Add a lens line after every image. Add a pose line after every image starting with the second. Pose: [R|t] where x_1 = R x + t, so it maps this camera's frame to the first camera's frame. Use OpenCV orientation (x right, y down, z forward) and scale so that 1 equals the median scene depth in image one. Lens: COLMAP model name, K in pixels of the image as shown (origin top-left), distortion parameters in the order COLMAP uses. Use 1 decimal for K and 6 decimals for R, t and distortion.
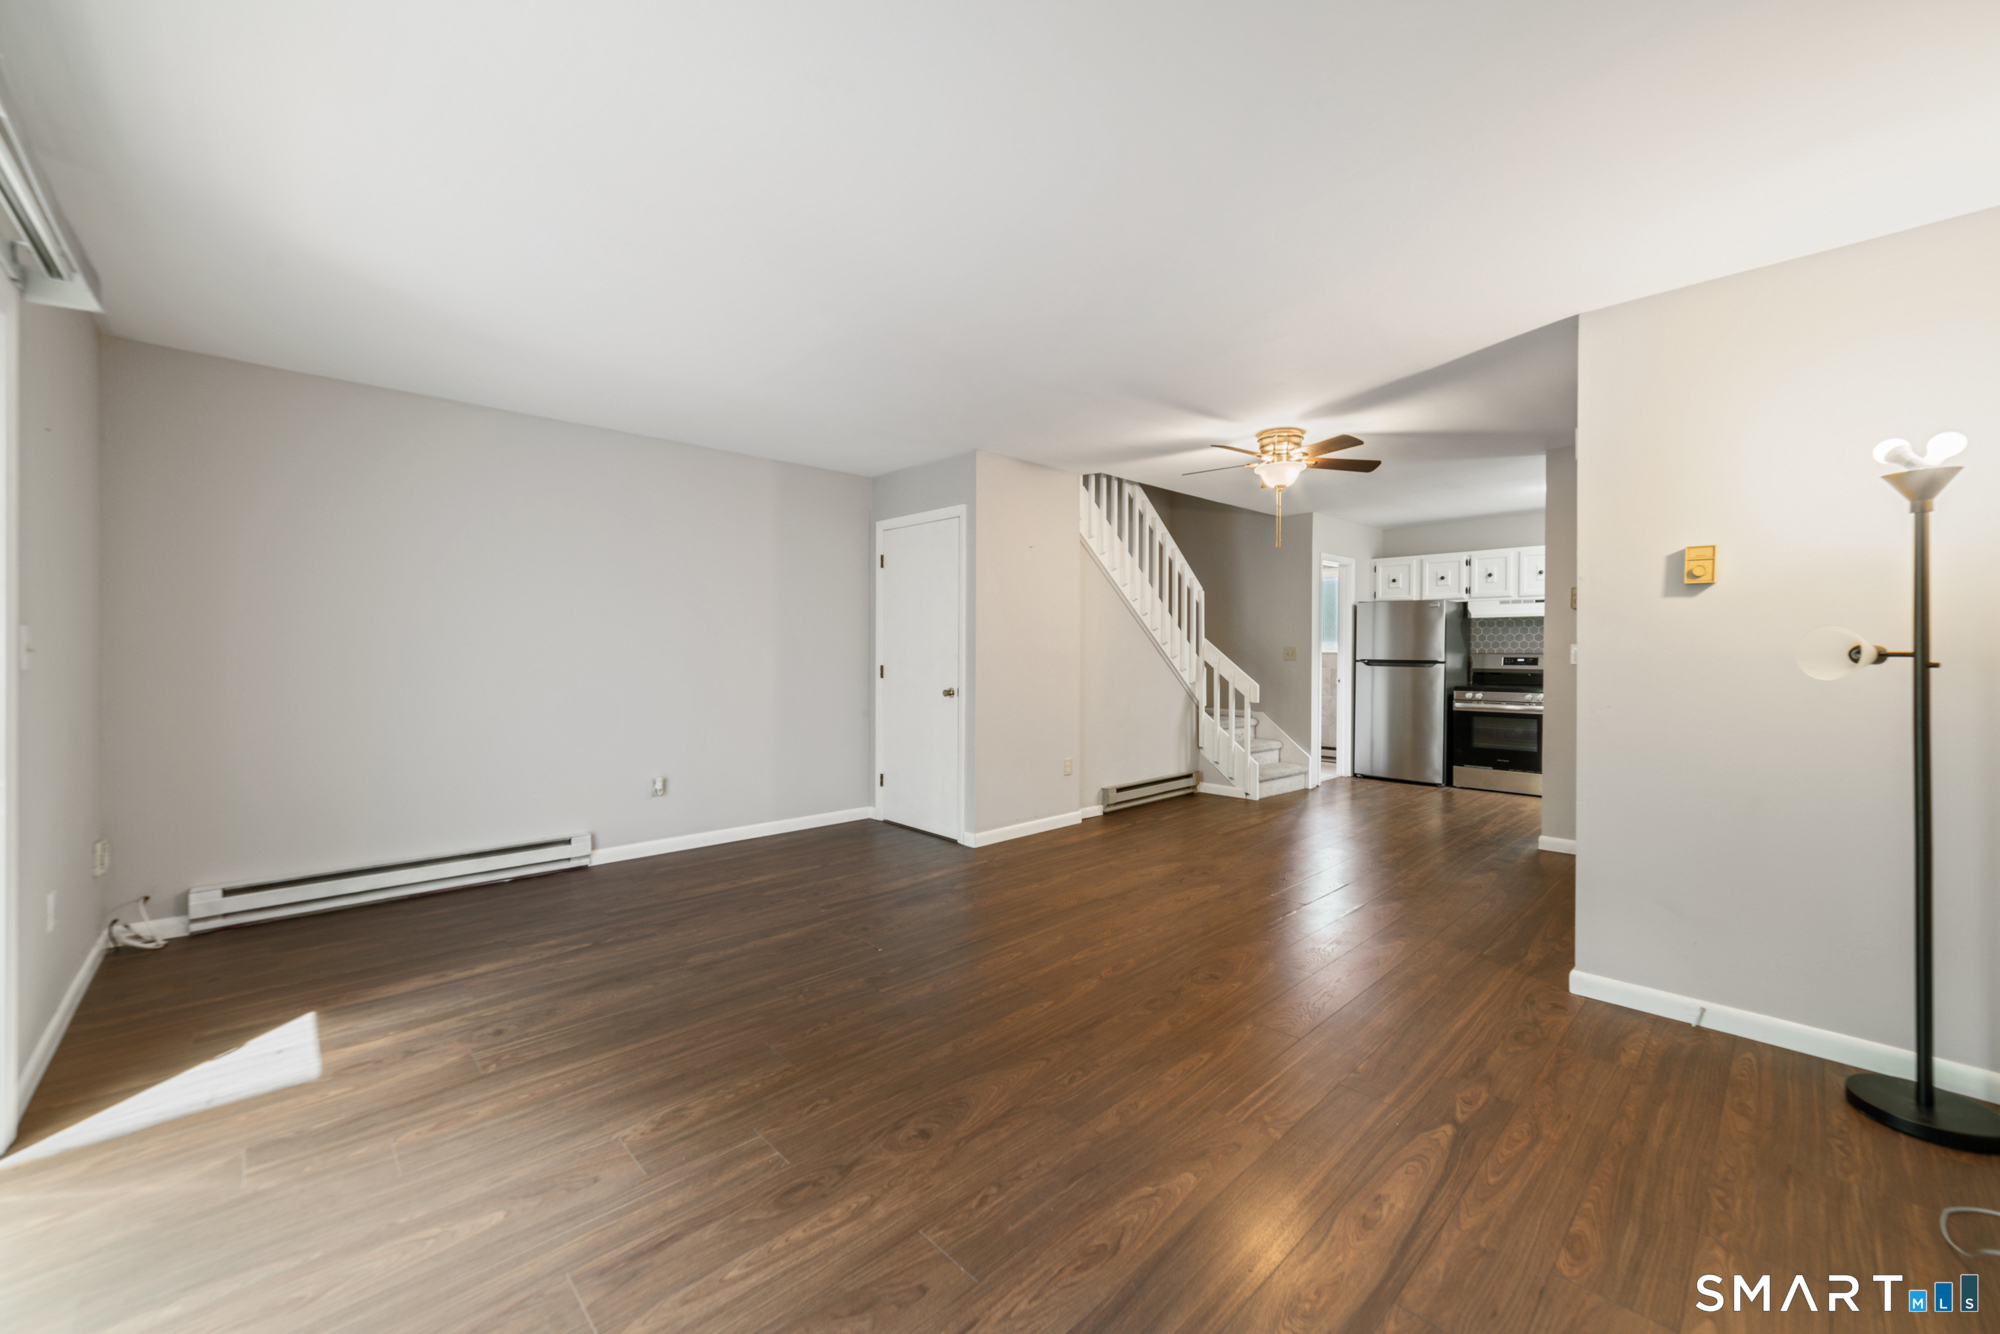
lens RADIAL K [[787.7, 0, 998.1], [0, 787.7, 650.8], [0, 0, 1]] dist [-0.000523, -0.000172]
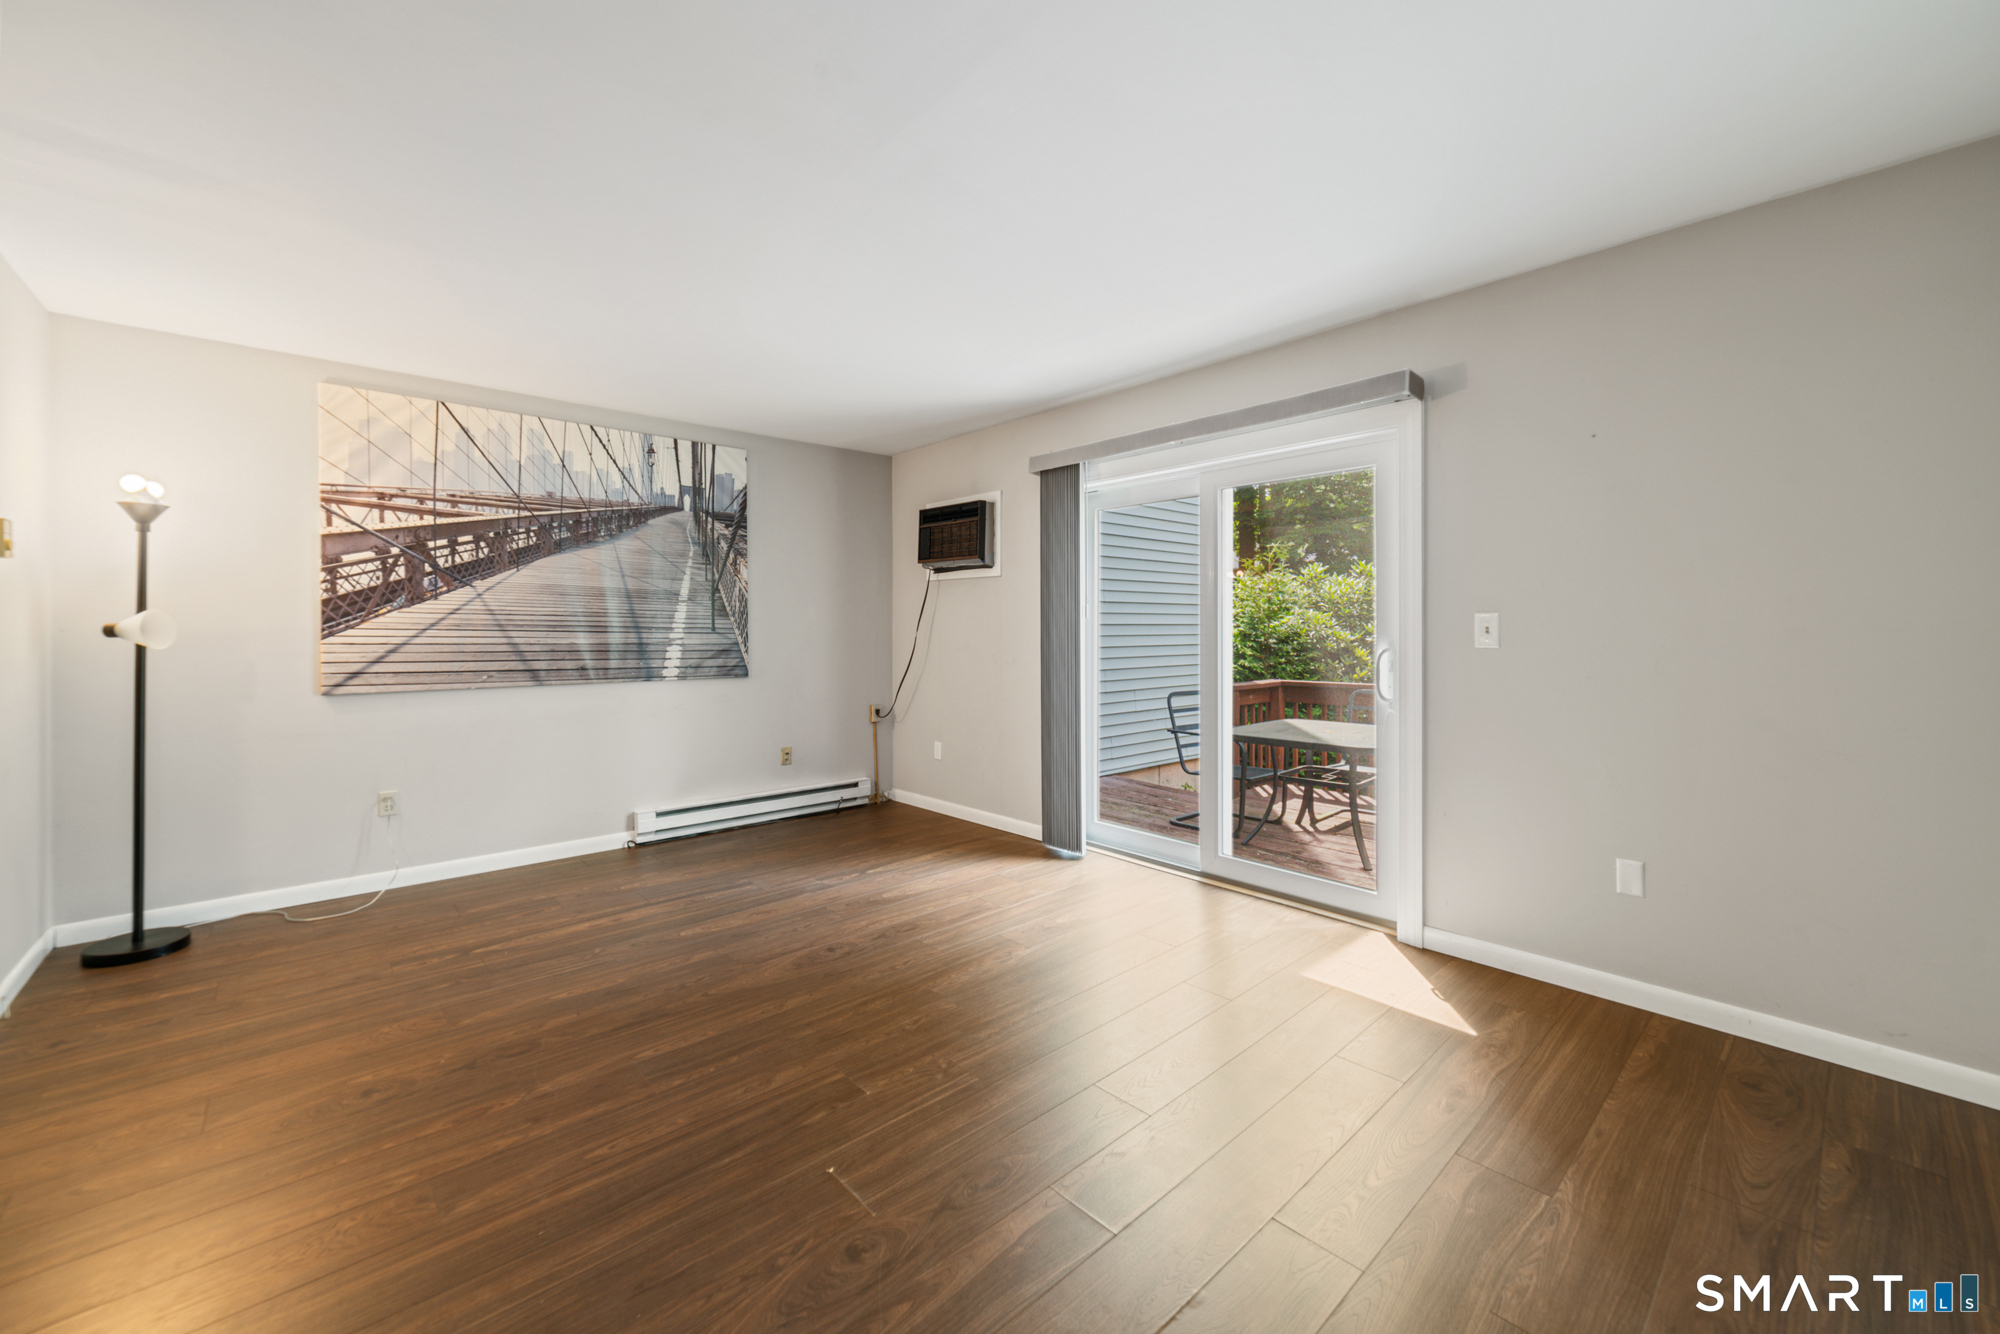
lens RADIAL K [[798.3, 0, 1001.0], [0, 798.3, 627.4], [0, 0, 1]] dist [0.000612, 0.000543]
pose [[-0.999646, -0.003701, 0.026329, -0.157478], [-0.003691, 0.999993, 0.000447, -0.002063], [-0.026330, 0.000349, -0.999653, 0.866755]]
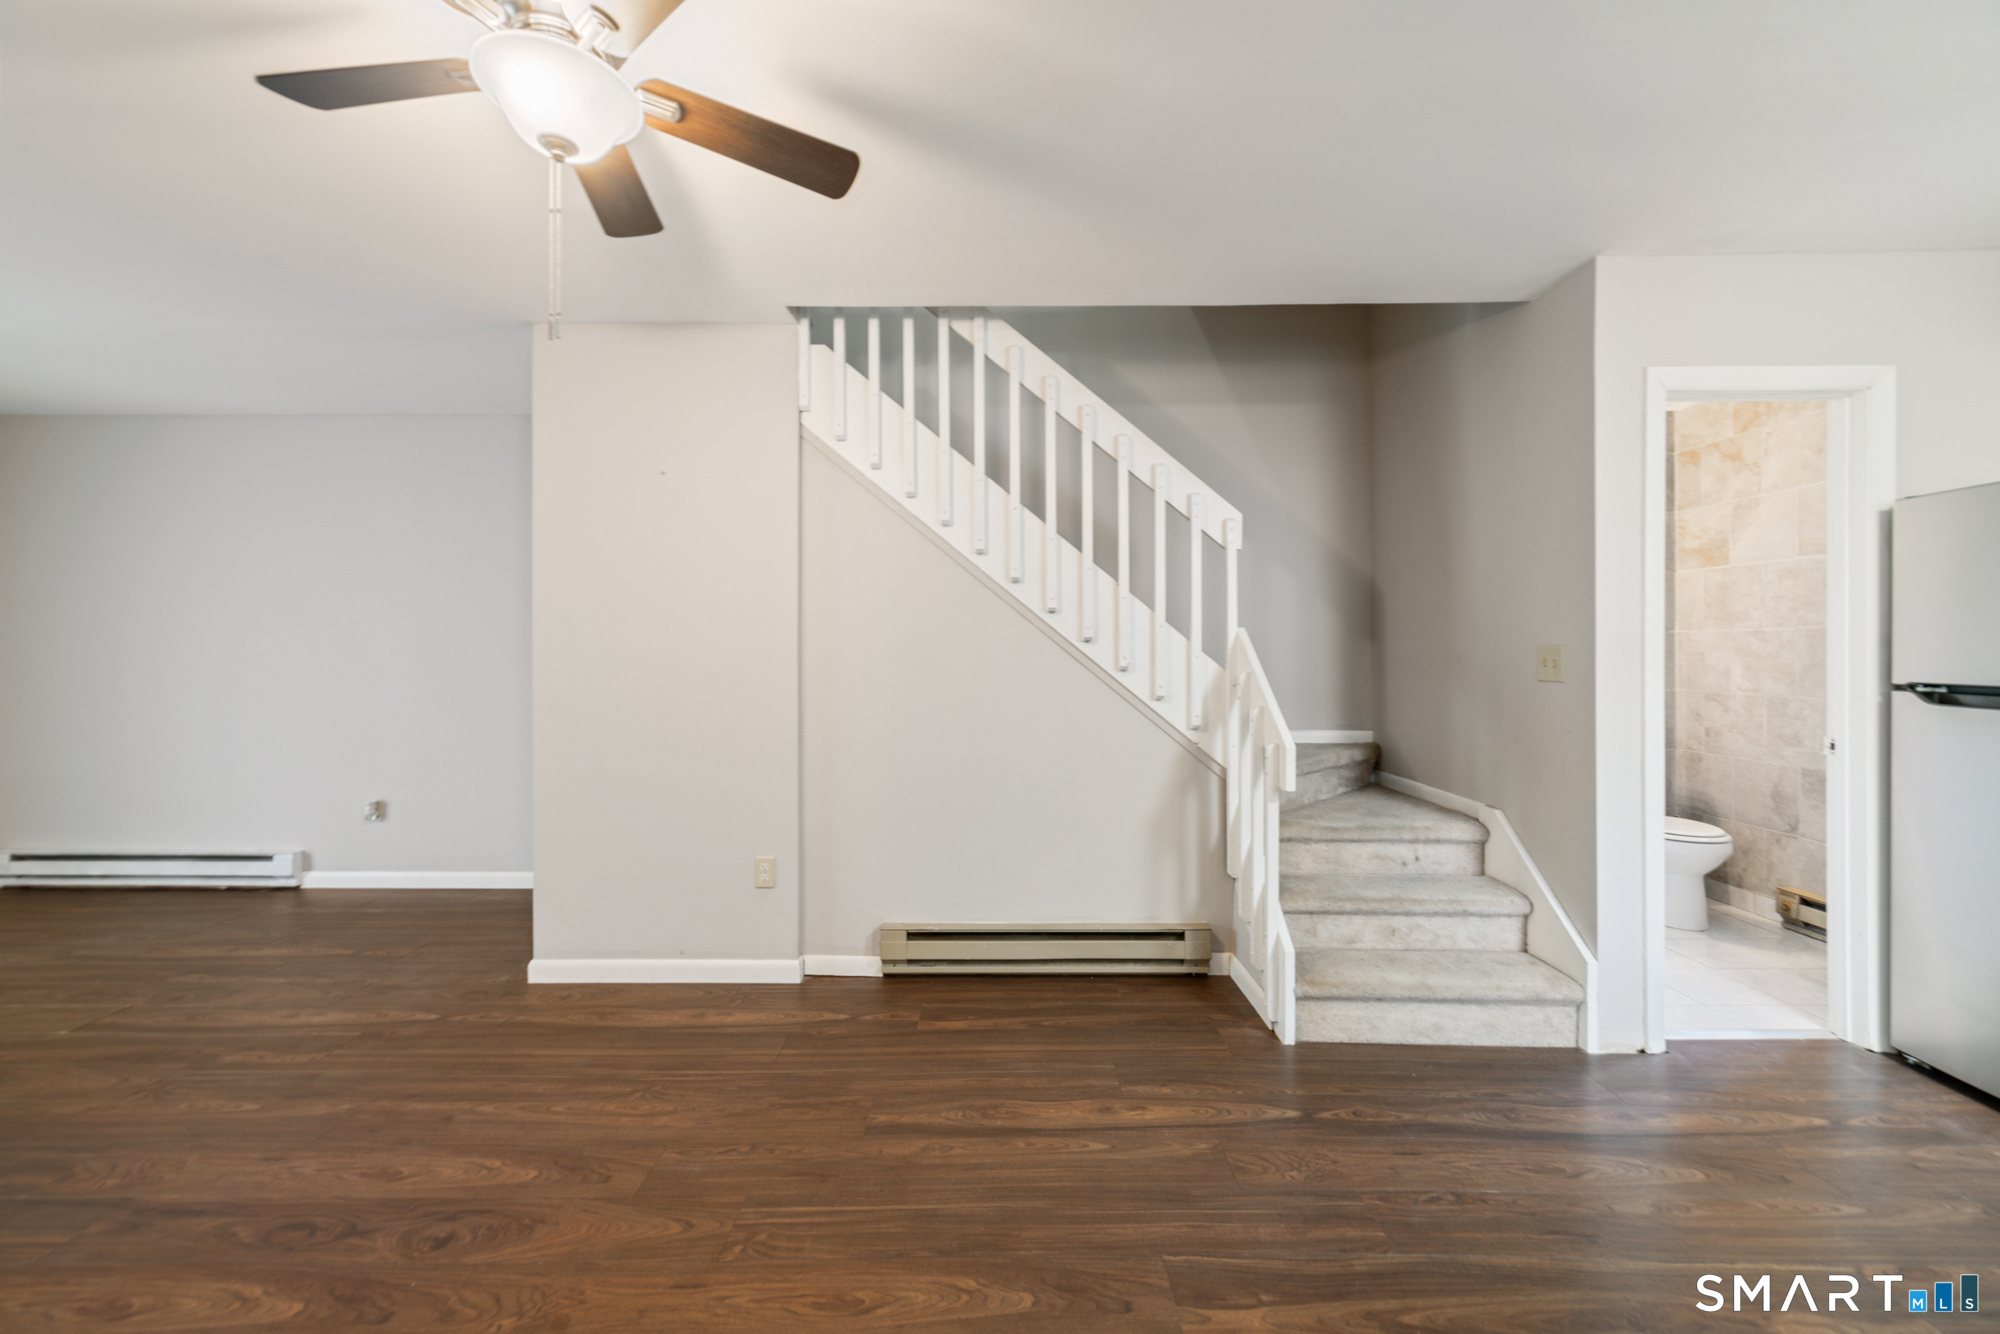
lens RADIAL K [[769.4, 0, 999.8], [0, 769.4, 658.8], [0, 0, 1]] dist [-0.001486, 0.000140]
pose [[0.714576, 0.000692, -0.699557, 0.536980], [0.002226, 0.999992, 0.003263, -0.000353], [0.699554, -0.003889, 0.714569, 0.694964]]
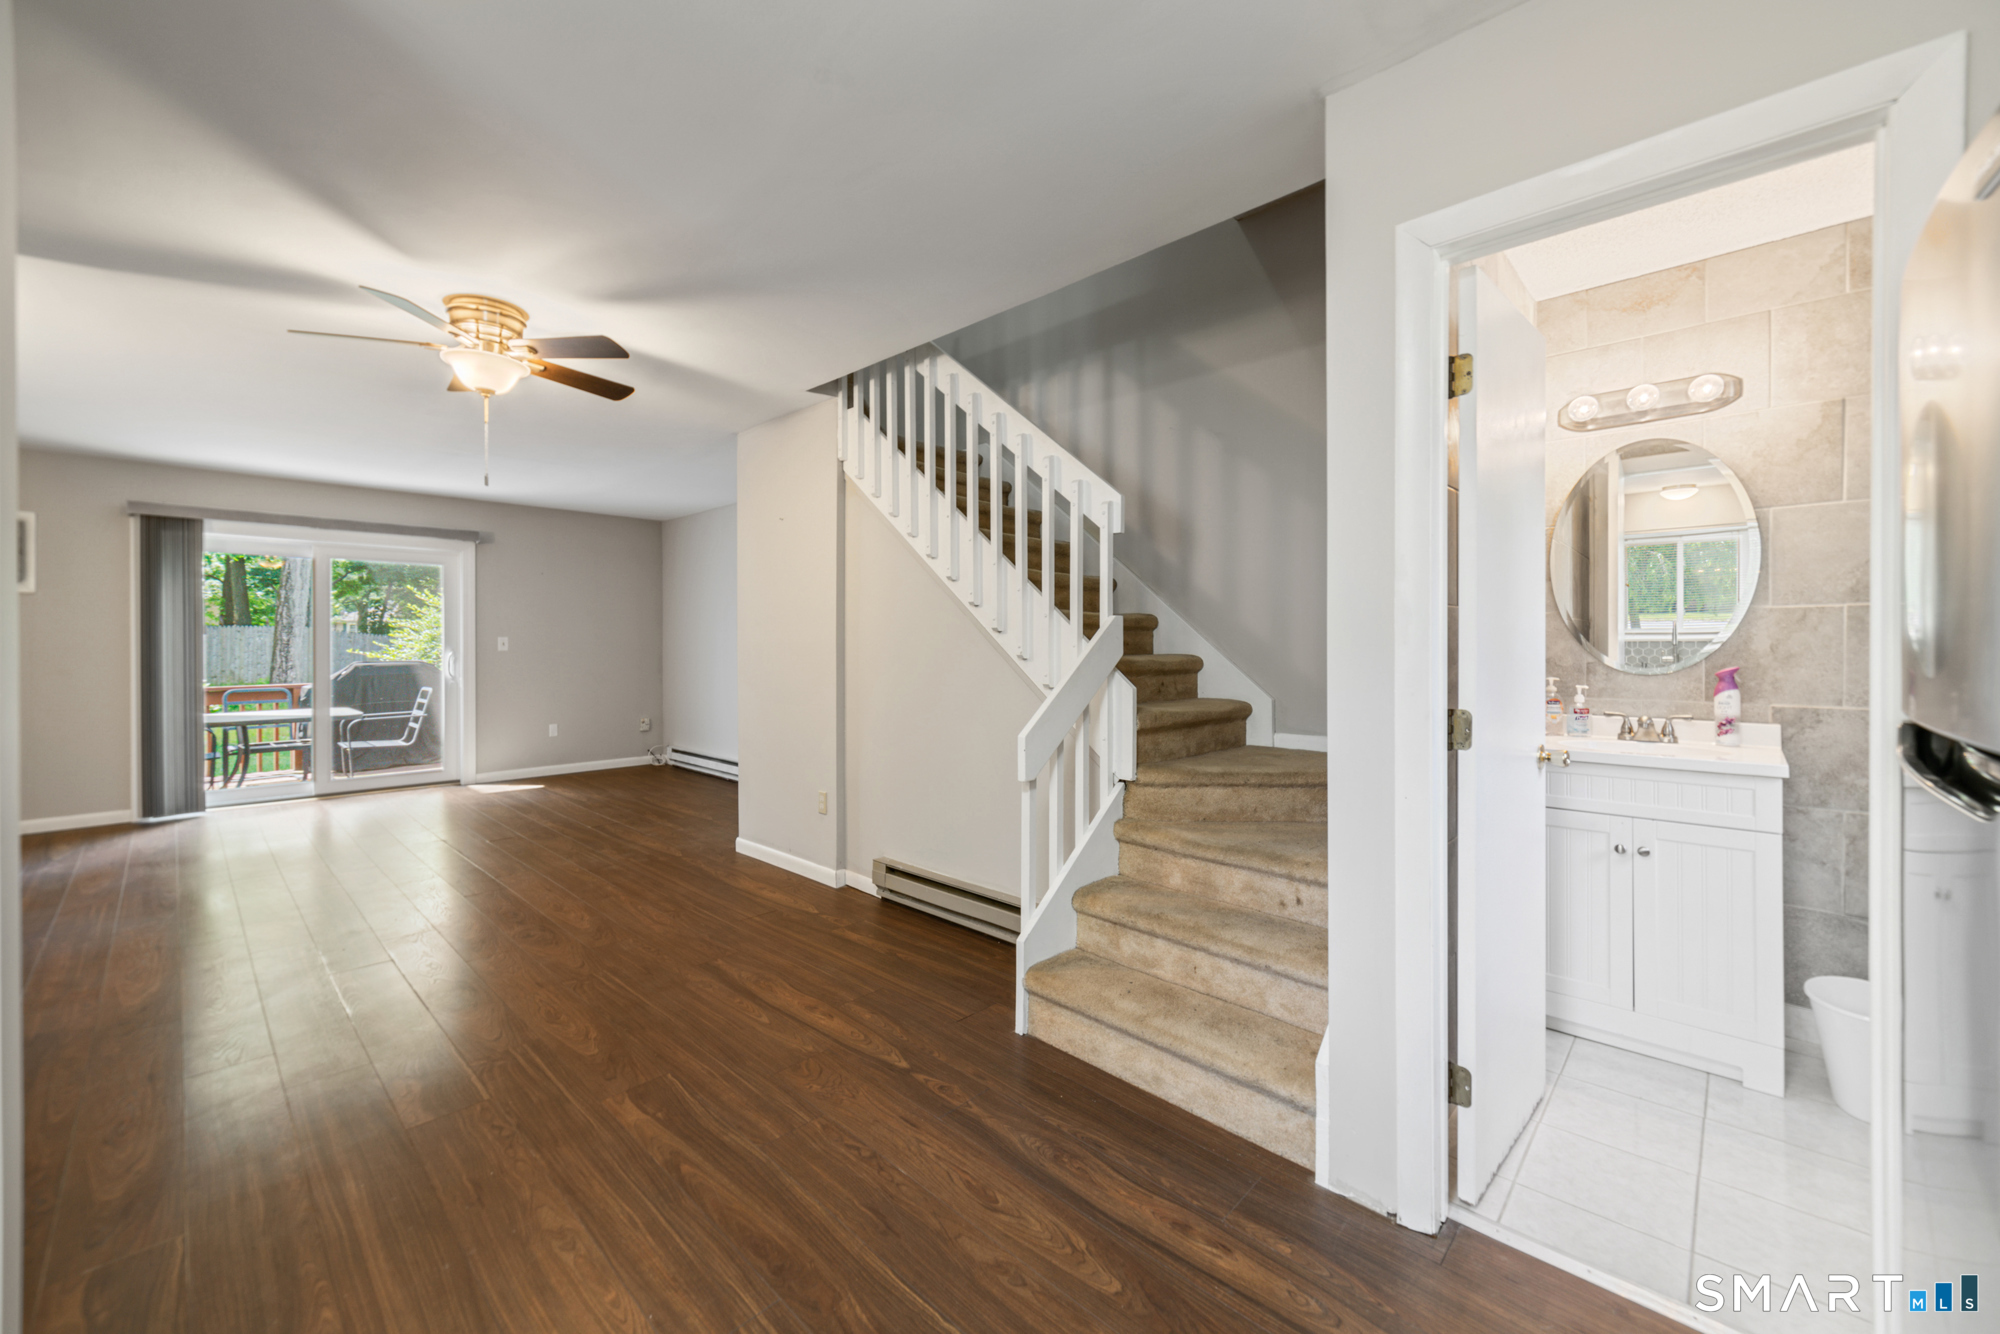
lens RADIAL K [[777.7, 0, 996.6], [0, 777.7, 645.9], [0, 0, 1]] dist [0.002811, 0.000003]
pose [[0.042321, -0.001805, -0.999102, 0.772105], [-0.003970, 0.999990, -0.001974, 0.001652], [0.999096, 0.004050, 0.042313, 1.063081]]
